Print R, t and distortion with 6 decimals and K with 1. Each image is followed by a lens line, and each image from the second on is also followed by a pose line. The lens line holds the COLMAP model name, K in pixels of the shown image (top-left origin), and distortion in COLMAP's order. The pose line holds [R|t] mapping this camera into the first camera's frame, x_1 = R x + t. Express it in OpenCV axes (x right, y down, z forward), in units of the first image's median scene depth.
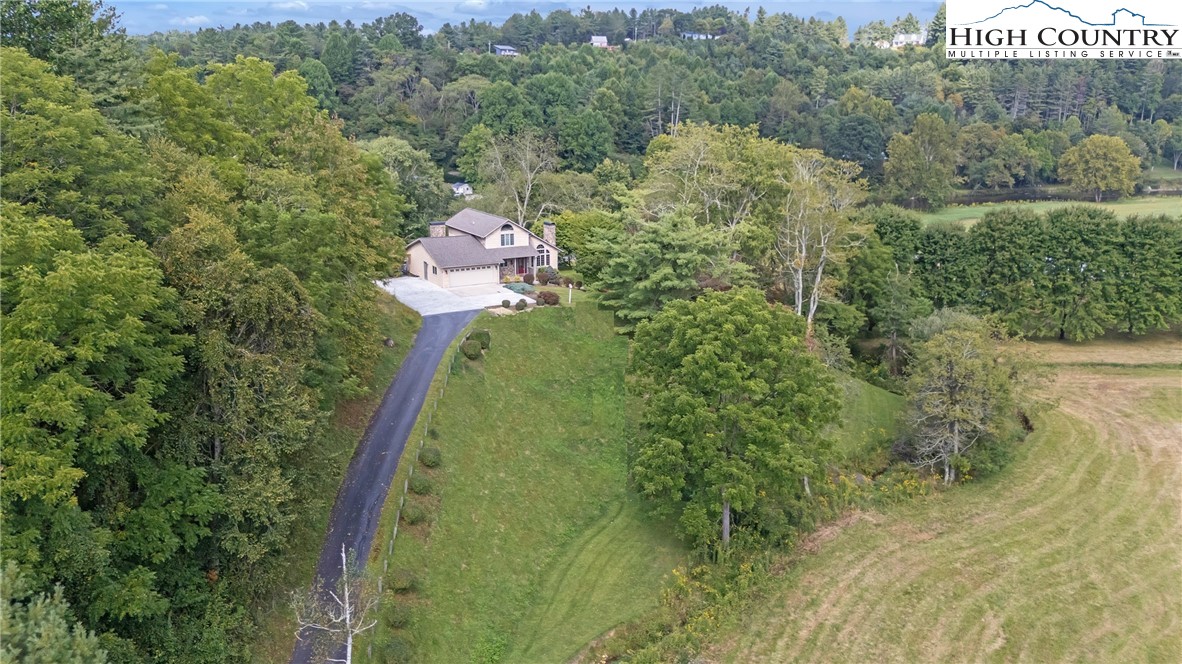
lens RADIAL K [[829.5, 0, 598.9], [0, 829.5, 326.4], [0, 0, 1]] dist [0.020302, 0.000306]
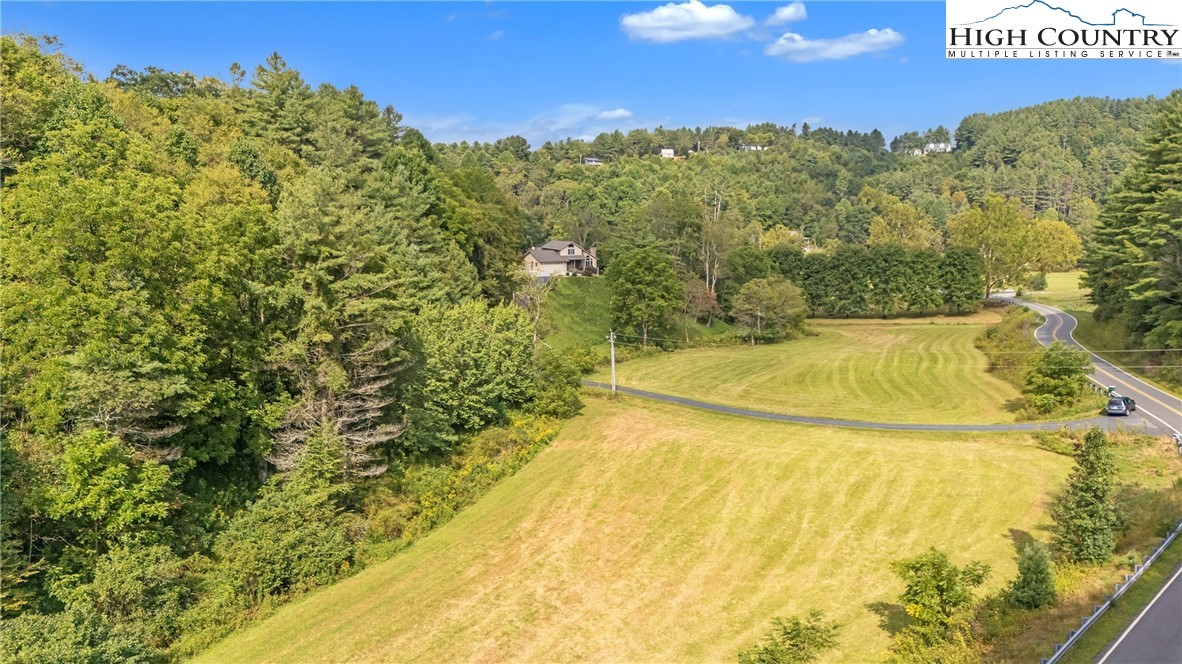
lens RADIAL K [[829.5, 0, 587.6], [0, 829.5, 335.3], [0, 0, 1]] dist [0.020302, 0.000306]
pose [[0.991998, 0.013814, -0.125498, 0.048516], [-0.027730, 0.993563, -0.109830, 0.082847], [0.123173, 0.112431, 0.985996, -0.254932]]
